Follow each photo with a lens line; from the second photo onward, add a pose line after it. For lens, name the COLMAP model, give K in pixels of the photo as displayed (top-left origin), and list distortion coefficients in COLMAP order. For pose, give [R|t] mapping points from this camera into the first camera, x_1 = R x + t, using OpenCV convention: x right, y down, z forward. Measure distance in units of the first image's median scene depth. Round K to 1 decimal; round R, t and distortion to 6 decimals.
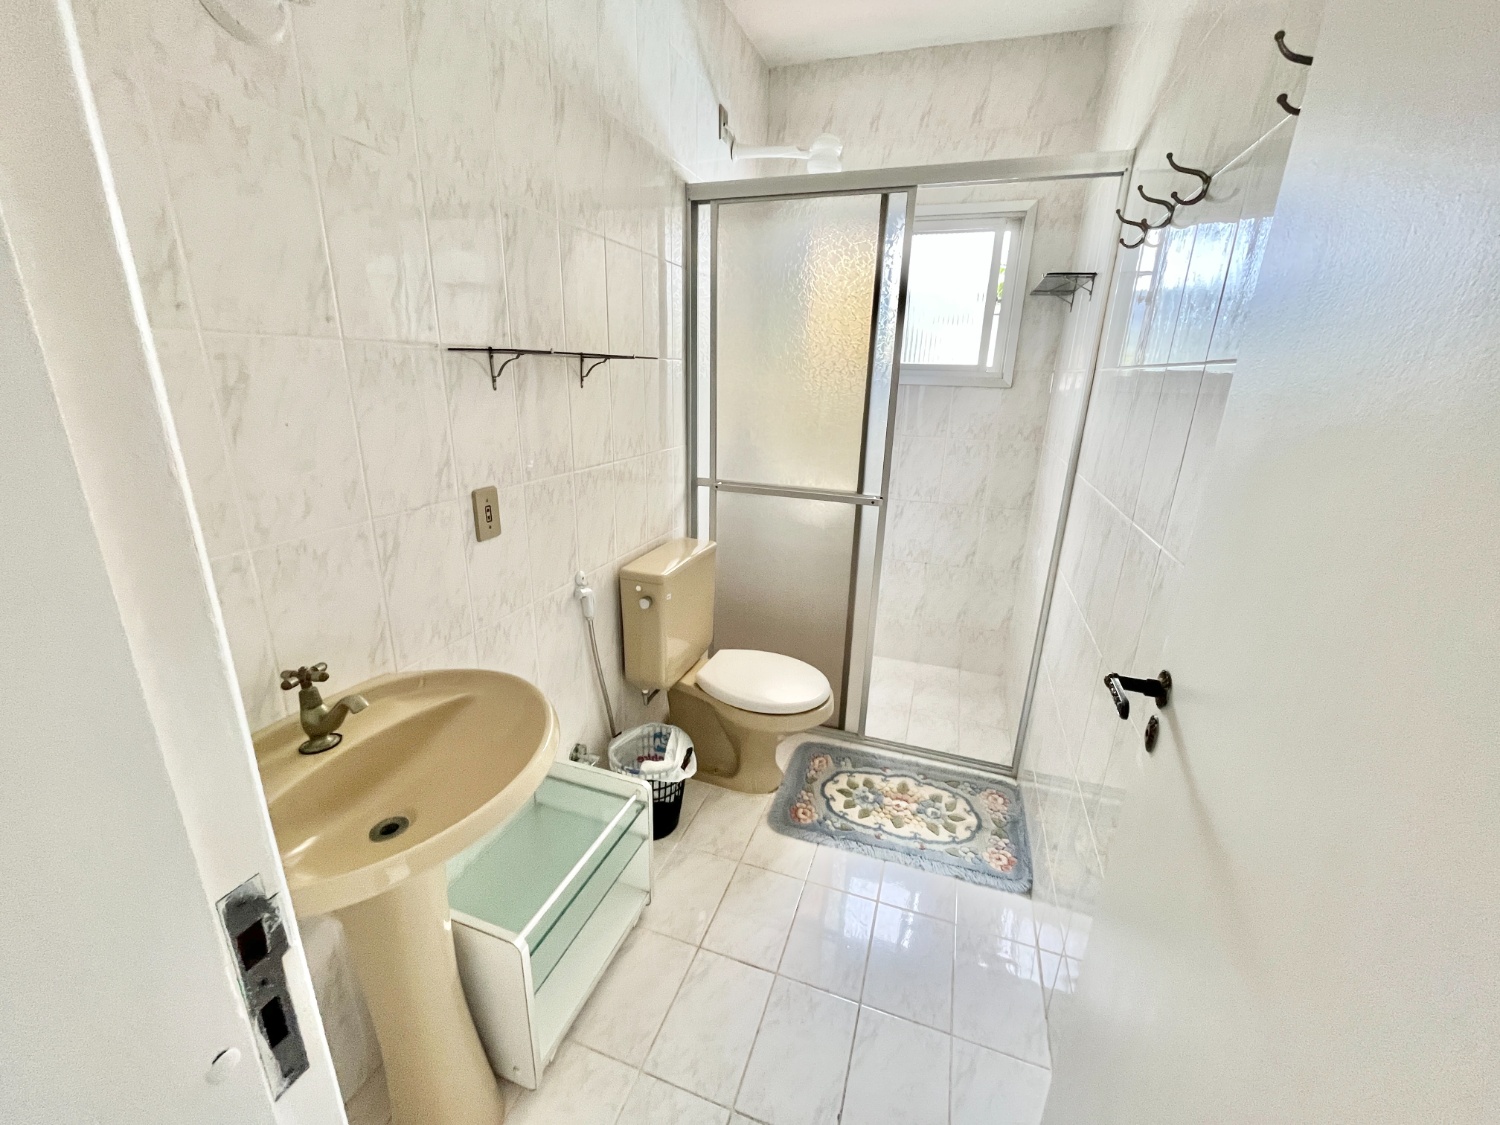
lens RADIAL K [[604.6, 0, 750.3], [0, 604.6, 560.1], [0, 0, 1]] dist [-0.001462, -0.000786]
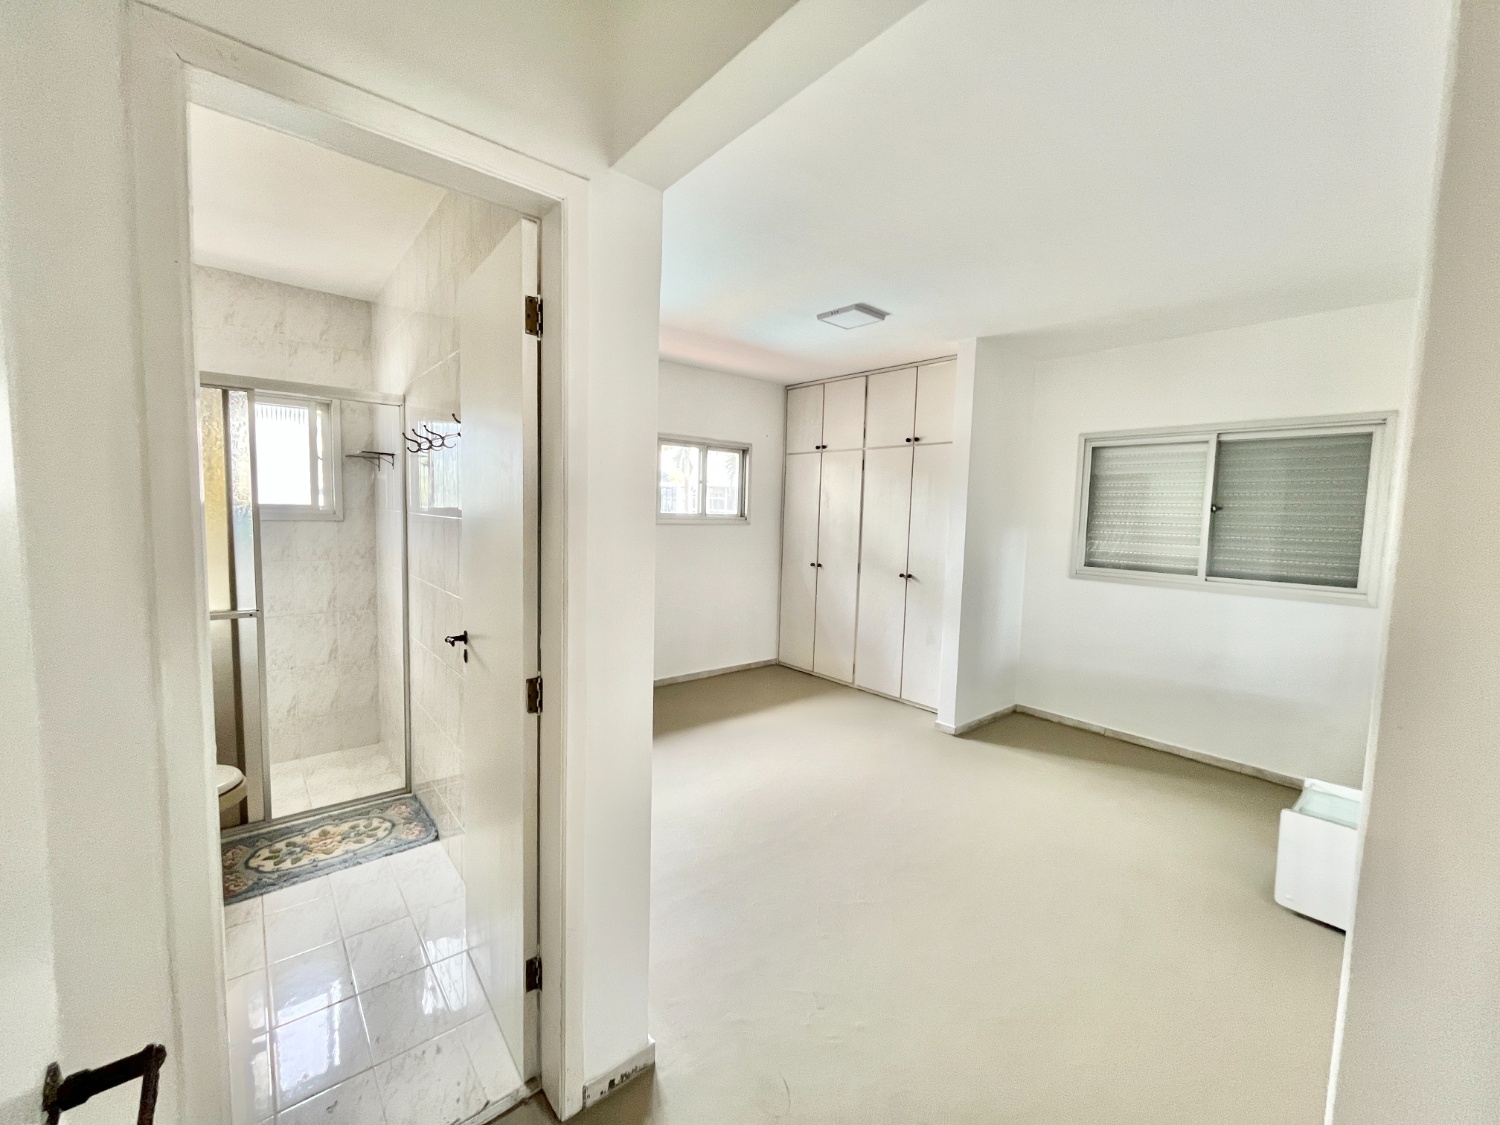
lens RADIAL K [[604.6, 0, 750.3], [0, 604.6, 560.1], [0, 0, 1]] dist [-0.001462, -0.000786]
pose [[0.512994, -0.084826, 0.854190, -0.318203], [0.244185, 0.968414, -0.050479, 0.108209], [-0.822928, 0.234476, 0.517504, -0.514770]]
